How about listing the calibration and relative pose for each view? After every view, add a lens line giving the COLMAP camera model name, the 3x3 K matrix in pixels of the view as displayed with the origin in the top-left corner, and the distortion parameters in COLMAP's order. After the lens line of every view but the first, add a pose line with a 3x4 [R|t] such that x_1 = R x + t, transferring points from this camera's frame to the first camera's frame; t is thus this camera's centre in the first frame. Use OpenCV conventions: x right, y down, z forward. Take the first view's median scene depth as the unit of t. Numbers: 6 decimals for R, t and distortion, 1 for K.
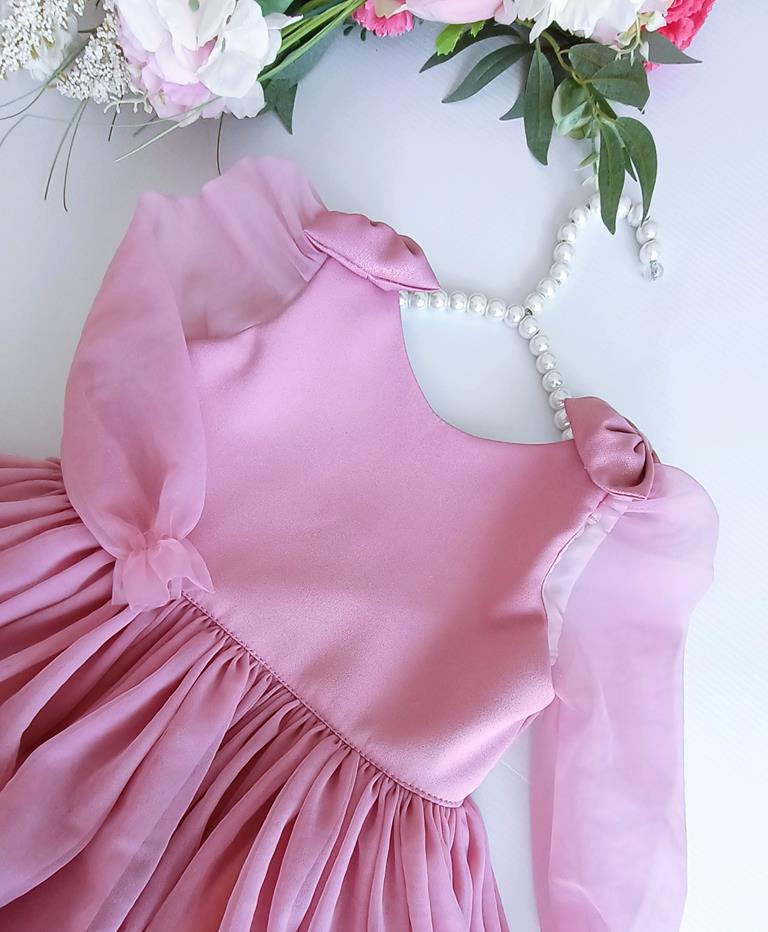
lens RADIAL K [[1005.0, 0, 384.0], [0, 1005.0, 465.8], [0, 0, 1]] dist [0.023014, 0.000000]
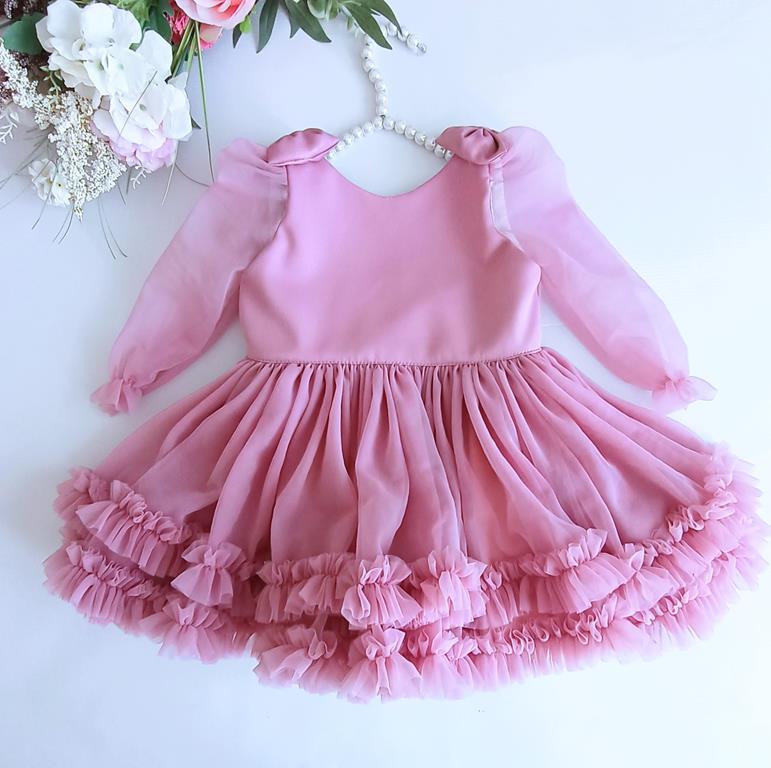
lens RADIAL K [[1025.0, 0, 385.5], [0, 1025.0, 384.0], [0, 0, 1]] dist [0.023117, 0.000000]
pose [[0.741079, -0.670084, 0.042316, -0.253820], [0.664448, 0.740985, 0.097217, 0.017195], [-0.096499, -0.043928, 0.994363, -0.819556]]
